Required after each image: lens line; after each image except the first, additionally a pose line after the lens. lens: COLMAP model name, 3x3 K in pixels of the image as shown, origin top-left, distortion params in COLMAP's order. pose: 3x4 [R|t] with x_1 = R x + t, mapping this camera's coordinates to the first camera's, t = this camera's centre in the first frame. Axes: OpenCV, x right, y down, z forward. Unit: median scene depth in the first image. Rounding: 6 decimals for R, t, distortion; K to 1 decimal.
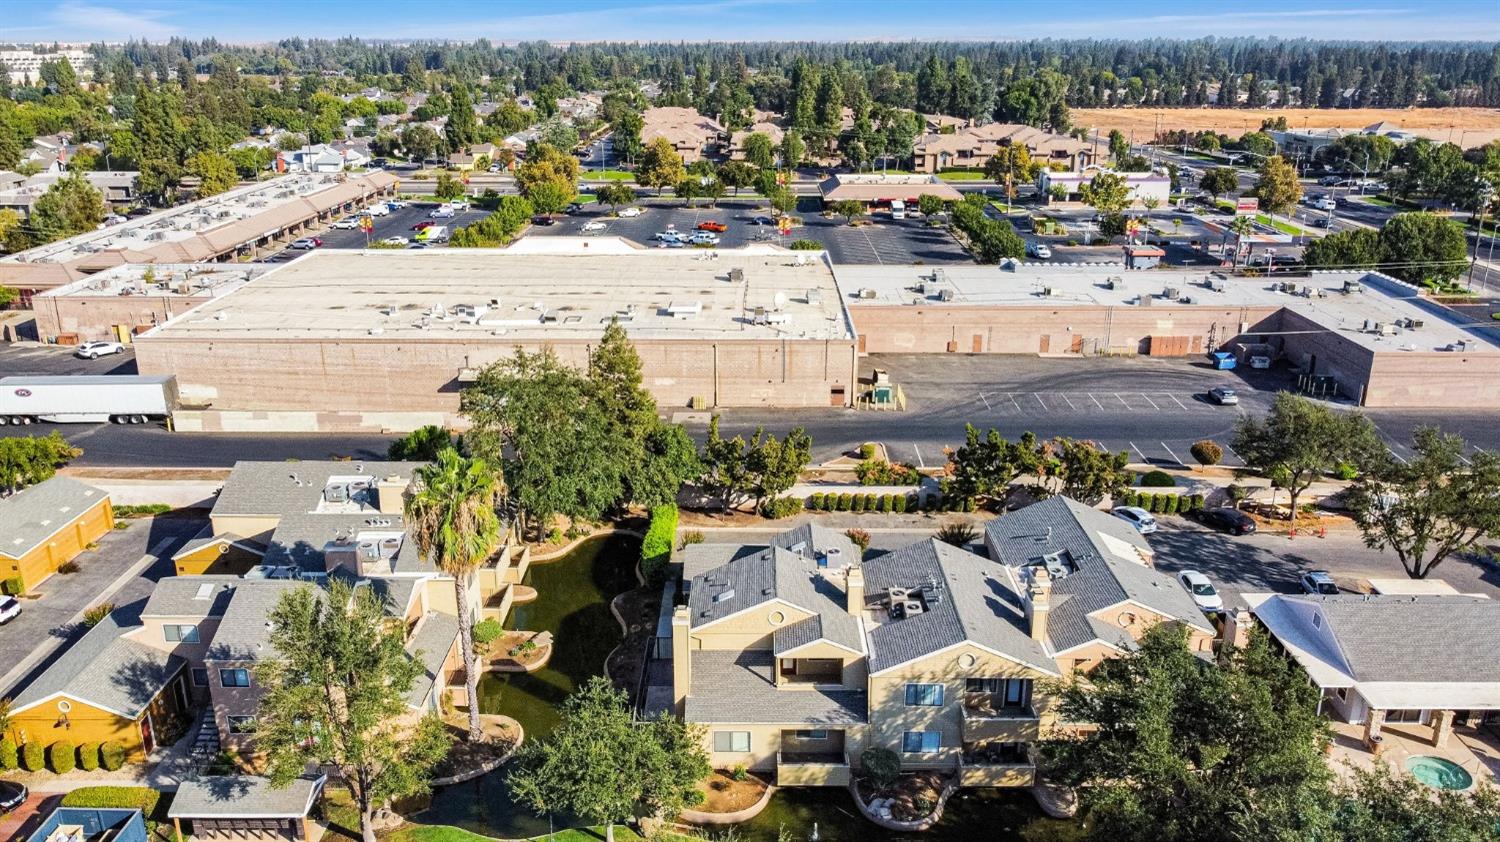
lens RADIAL K [[1132.2, 0, 750.0], [0, 1132.2, 421.0], [0, 0, 1]] dist [0.001133, 0.001675]
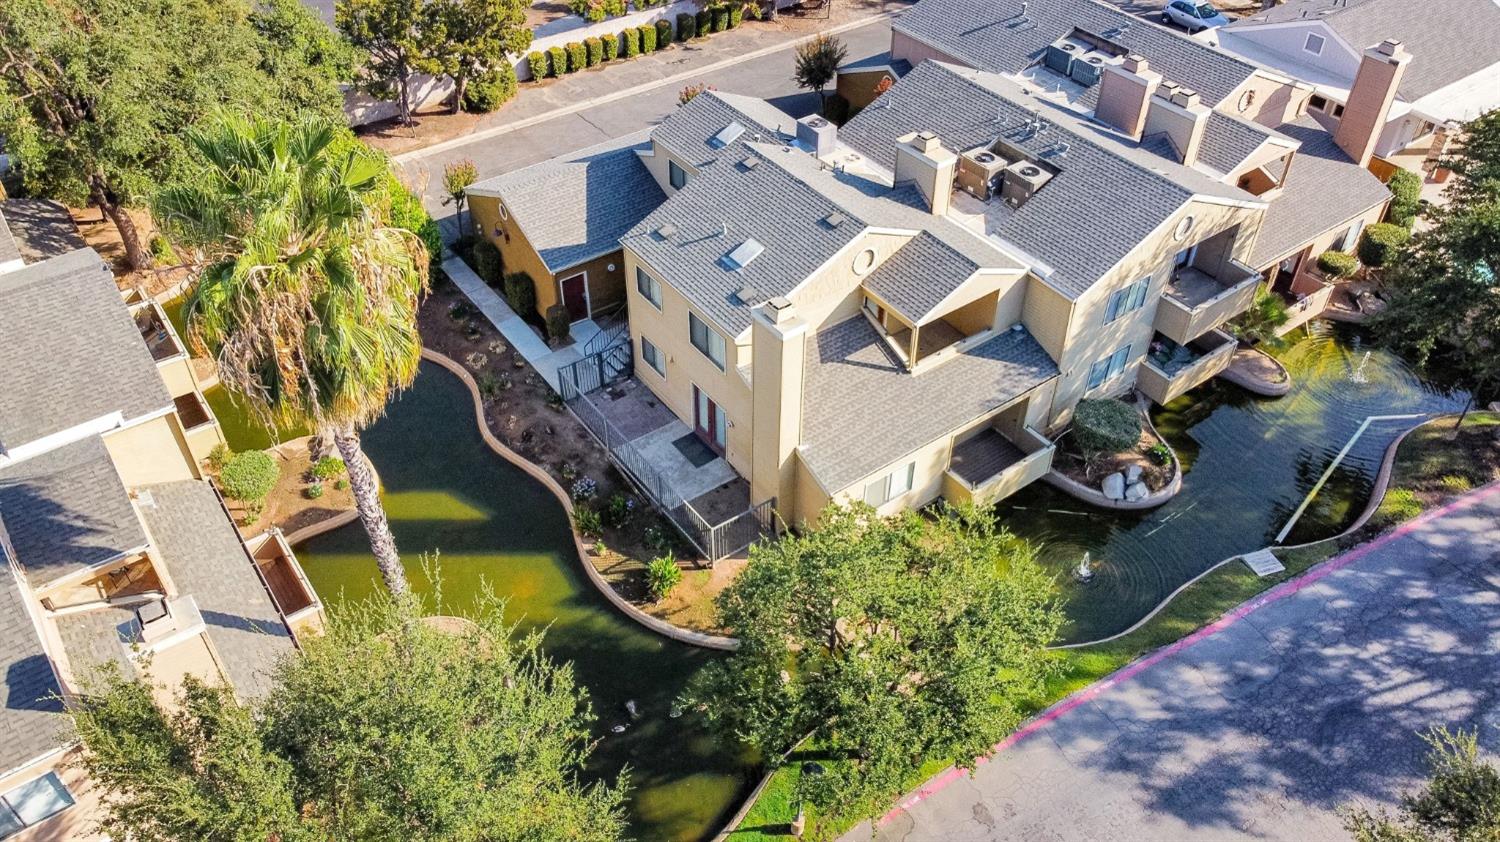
lens RADIAL K [[1132.2, 0, 750.0], [0, 1132.2, 421.0], [0, 0, 1]] dist [0.001133, 0.001675]
pose [[0.807934, -0.388176, 0.443353, -0.203773], [0.184157, 0.881015, 0.435775, -0.008608], [-0.559758, -0.270430, 0.783287, 0.379972]]
